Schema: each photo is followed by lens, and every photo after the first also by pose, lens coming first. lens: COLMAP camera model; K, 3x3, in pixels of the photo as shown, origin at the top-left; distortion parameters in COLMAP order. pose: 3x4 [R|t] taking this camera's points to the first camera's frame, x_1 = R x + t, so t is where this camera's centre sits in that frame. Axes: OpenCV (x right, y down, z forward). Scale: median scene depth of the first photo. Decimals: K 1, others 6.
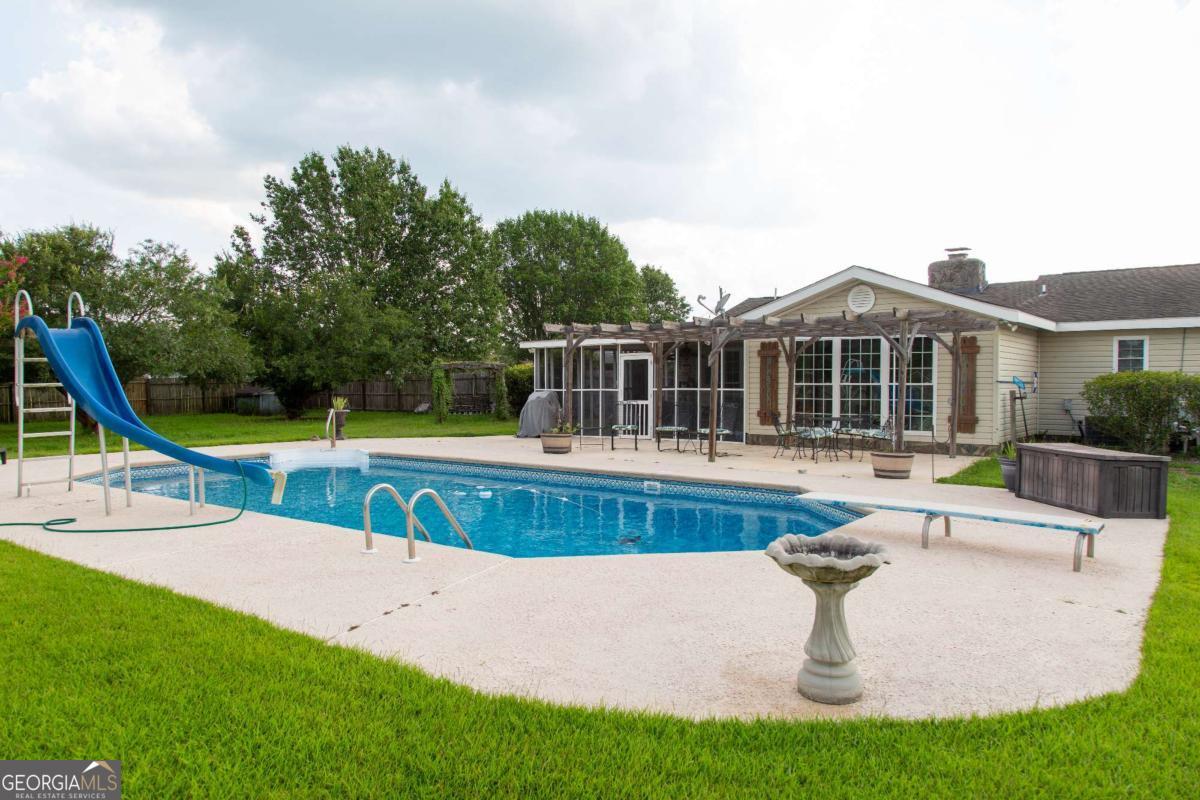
lens RADIAL K [[834.0, 0, 570.3], [0, 834.0, 402.0], [0, 0, 1]] dist [0.000590, -0.000019]
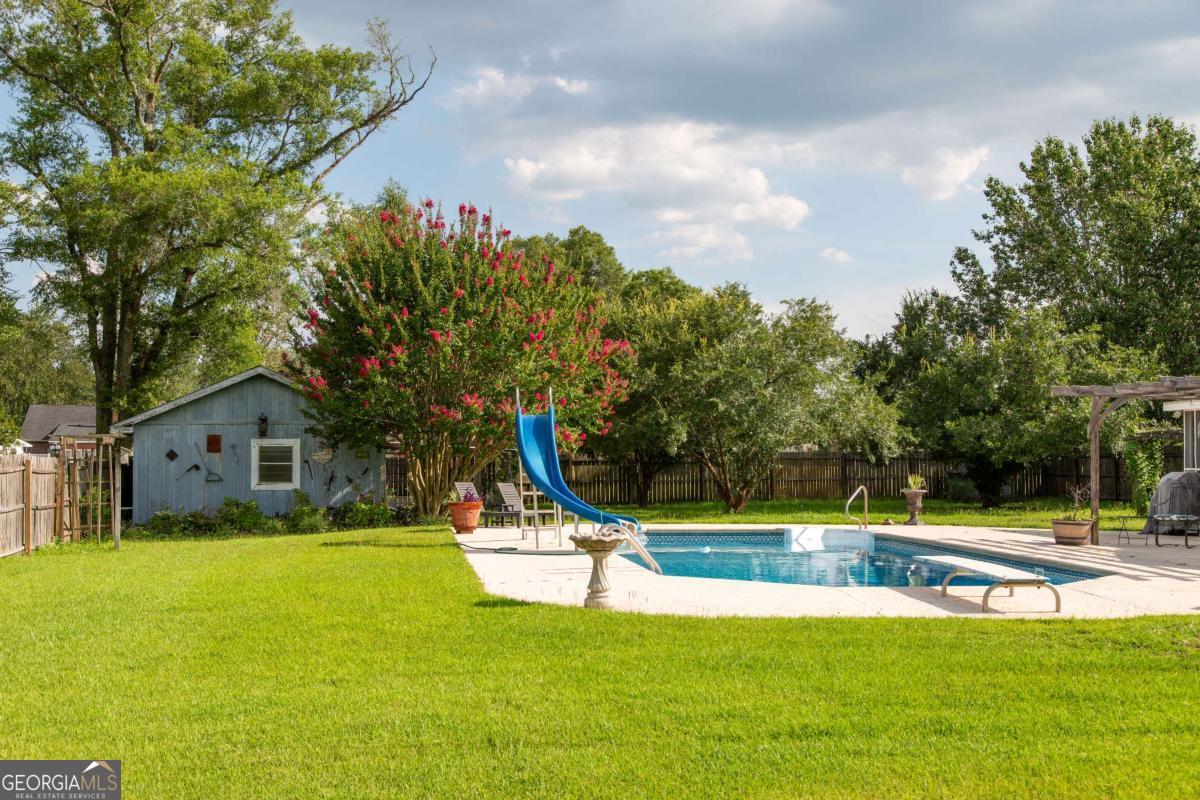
lens RADIAL K [[1423.2, 0, 600.0], [0, 1423.2, 400.0], [0, 0, 1]] dist [0.002865, -0.022965]
pose [[0.716467, -0.021459, -0.697290, 0.434657], [-0.024414, 0.998143, -0.055802, 0.006233], [0.697193, 0.057004, 0.714613, -0.216129]]
